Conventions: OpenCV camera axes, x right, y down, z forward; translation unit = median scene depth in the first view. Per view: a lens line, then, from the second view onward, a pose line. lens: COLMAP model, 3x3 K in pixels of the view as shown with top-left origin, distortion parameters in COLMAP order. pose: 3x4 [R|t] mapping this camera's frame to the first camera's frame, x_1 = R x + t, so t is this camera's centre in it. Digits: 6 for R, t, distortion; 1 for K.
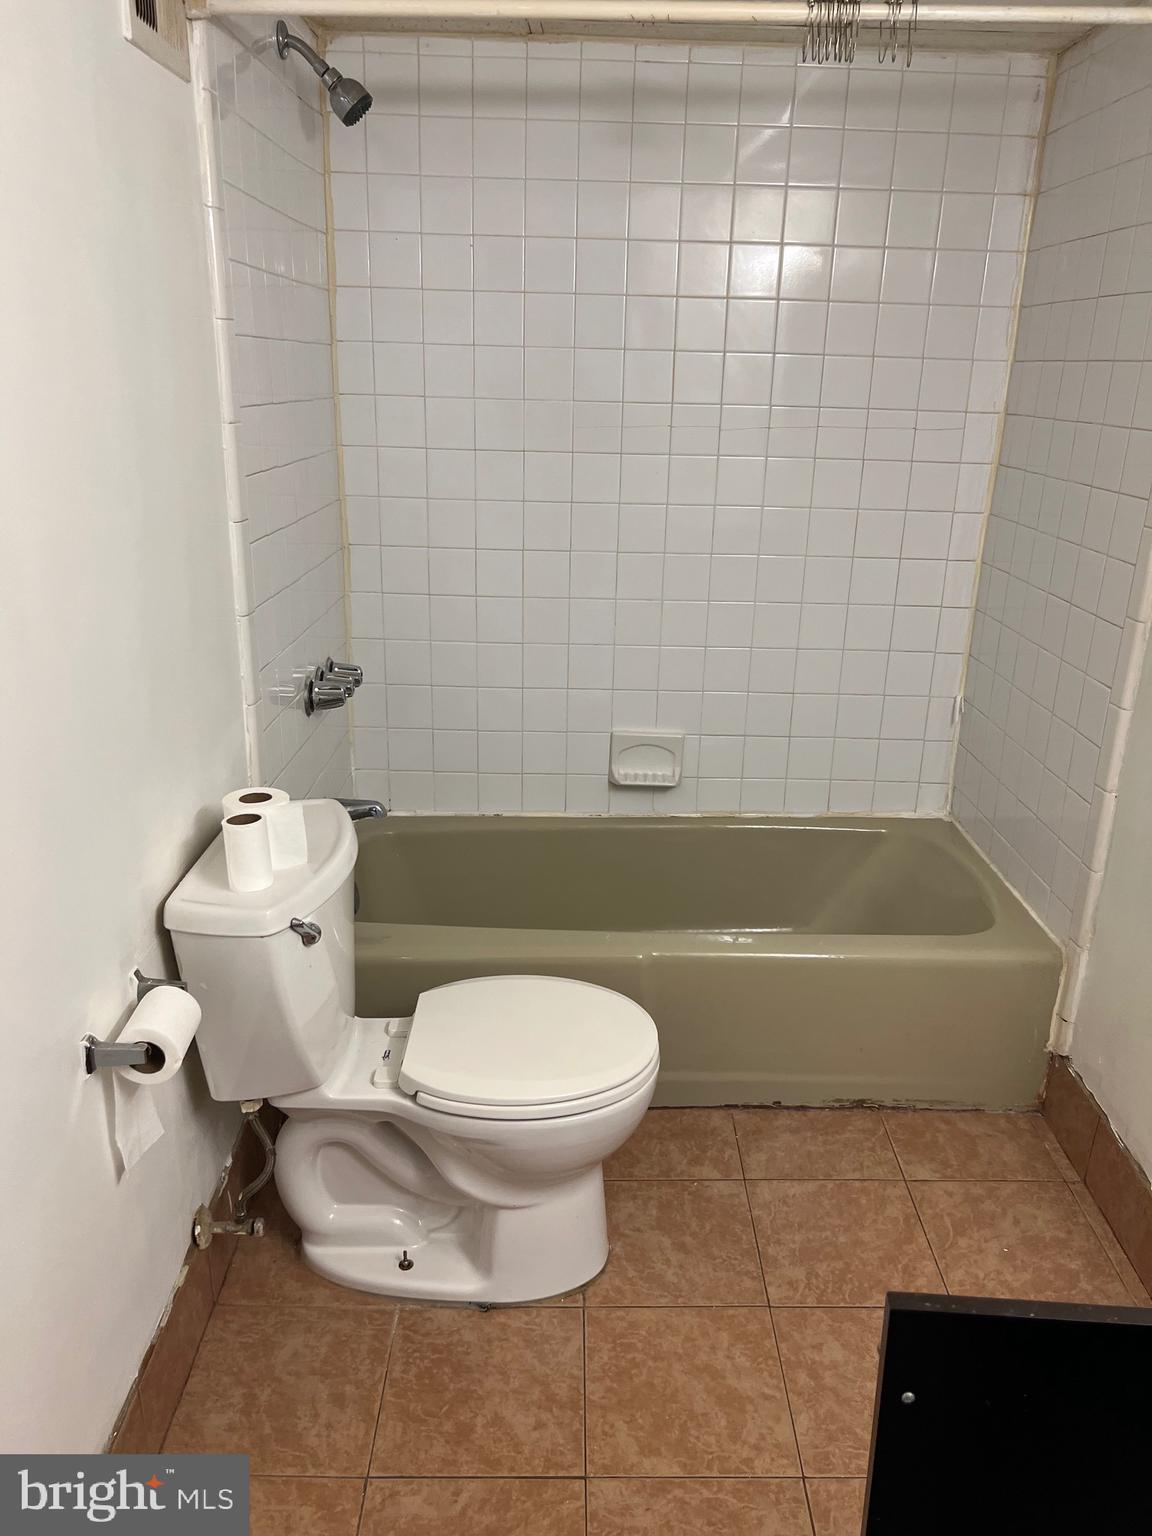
lens RADIAL K [[1165.6, 0, 584.5], [0, 1165.6, 769.9], [0, 0, 1]] dist [0.024537, -0.026056]
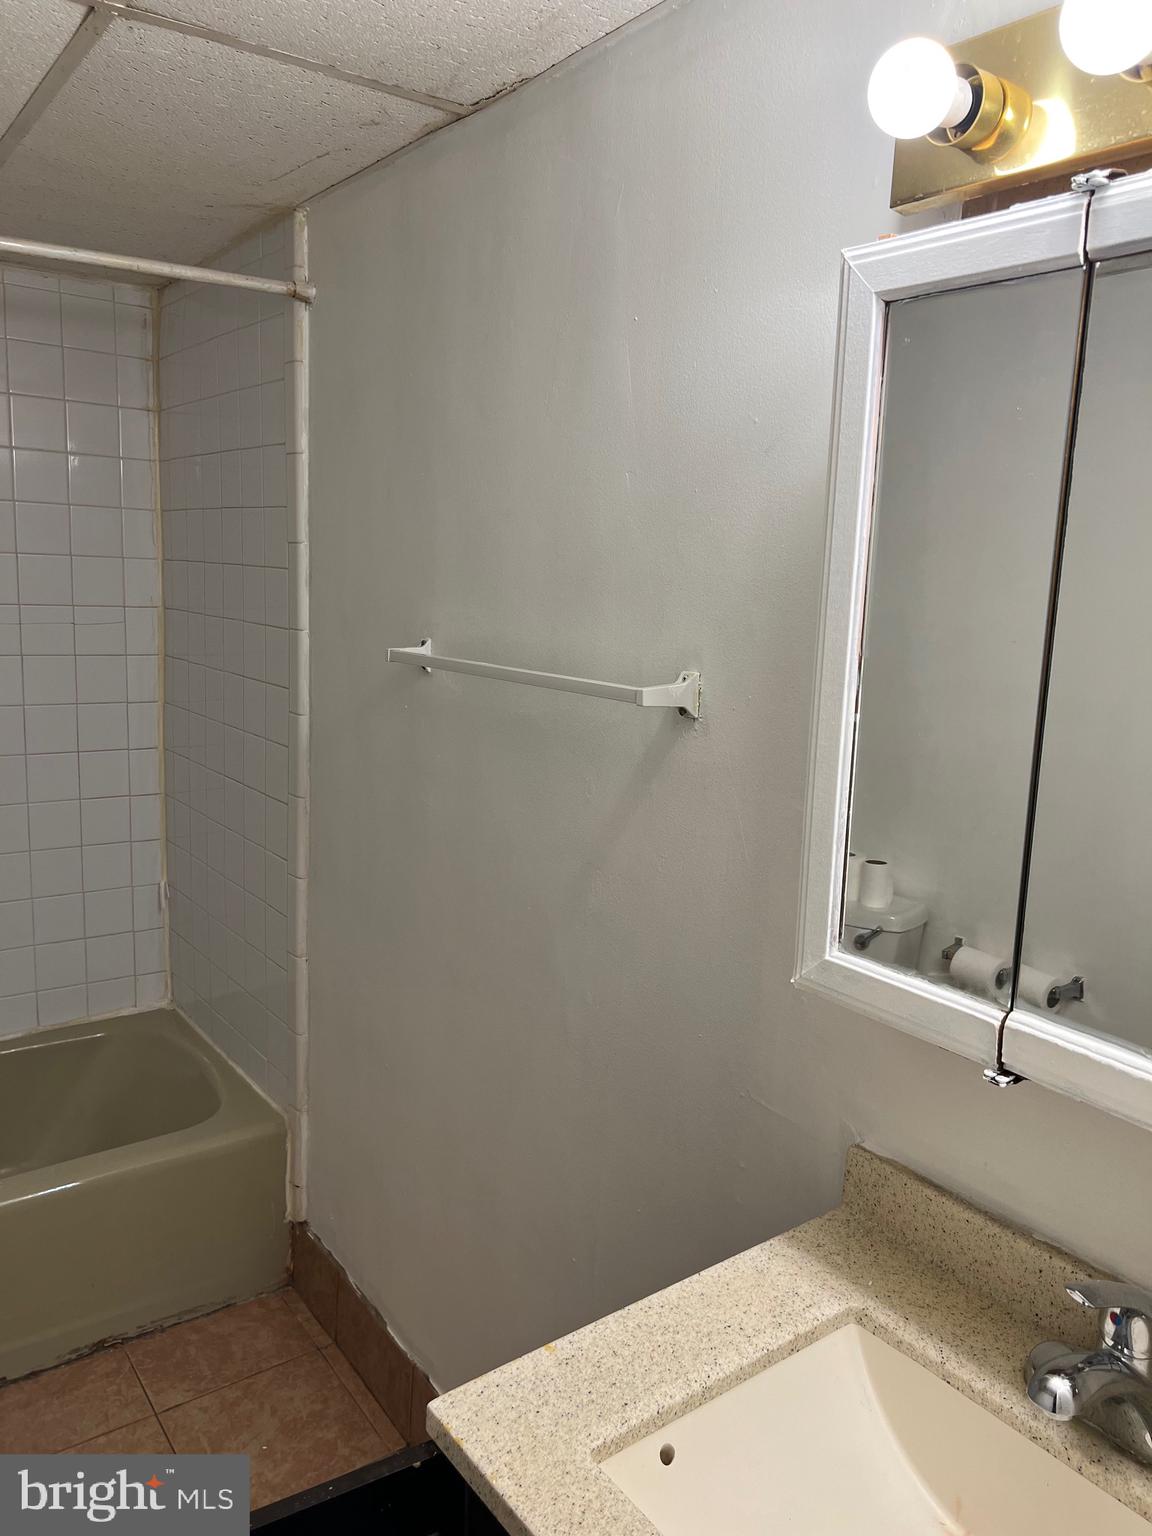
lens RADIAL K [[1165.6, 0, 584.5], [0, 1165.6, 769.9], [0, 0, 1]] dist [0.024537, -0.026056]
pose [[0.810730, -0.092803, 0.578018, 0.059150], [0.173903, 0.980963, -0.086420, -0.010740], [-0.558994, 0.170583, 0.811435, -0.031585]]
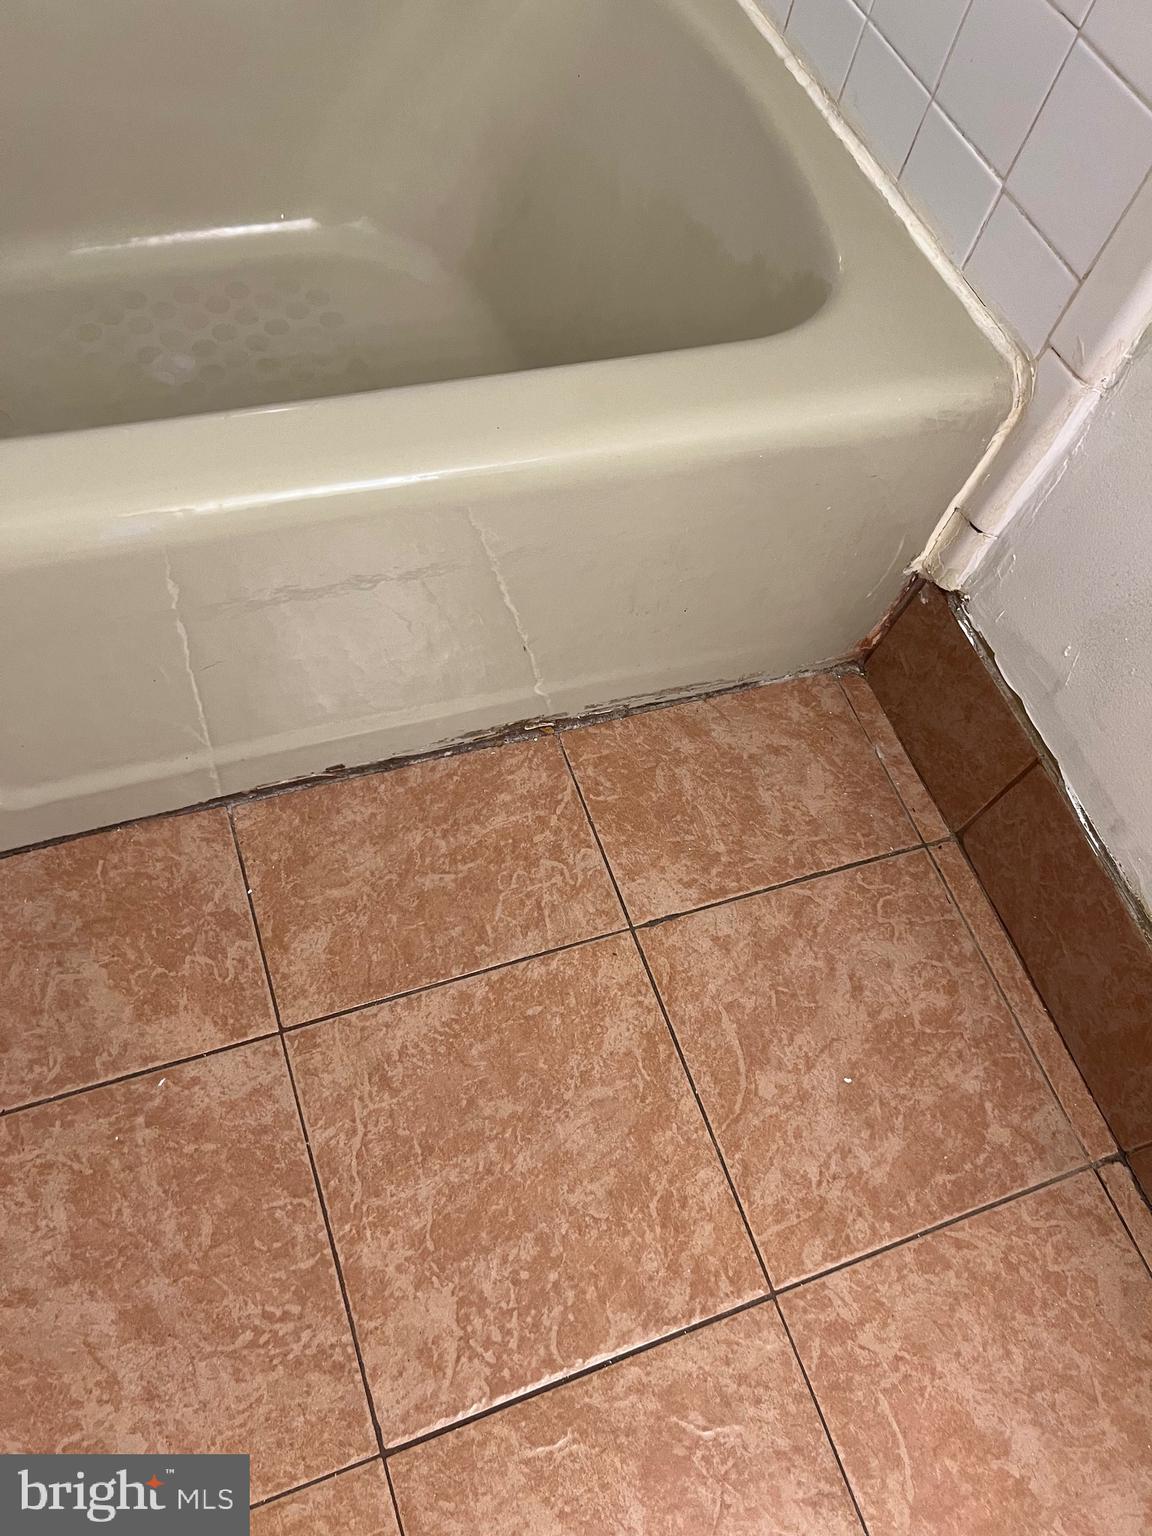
lens RADIAL K [[1165.6, 0, 584.5], [0, 1165.6, 769.9], [0, 0, 1]] dist [0.024537, -0.026056]
pose [[0.931767, -0.221618, 0.287570, 0.137099], [-0.024498, 0.751893, 0.658830, 0.000889], [-0.362230, -0.620920, 0.695160, 0.721705]]
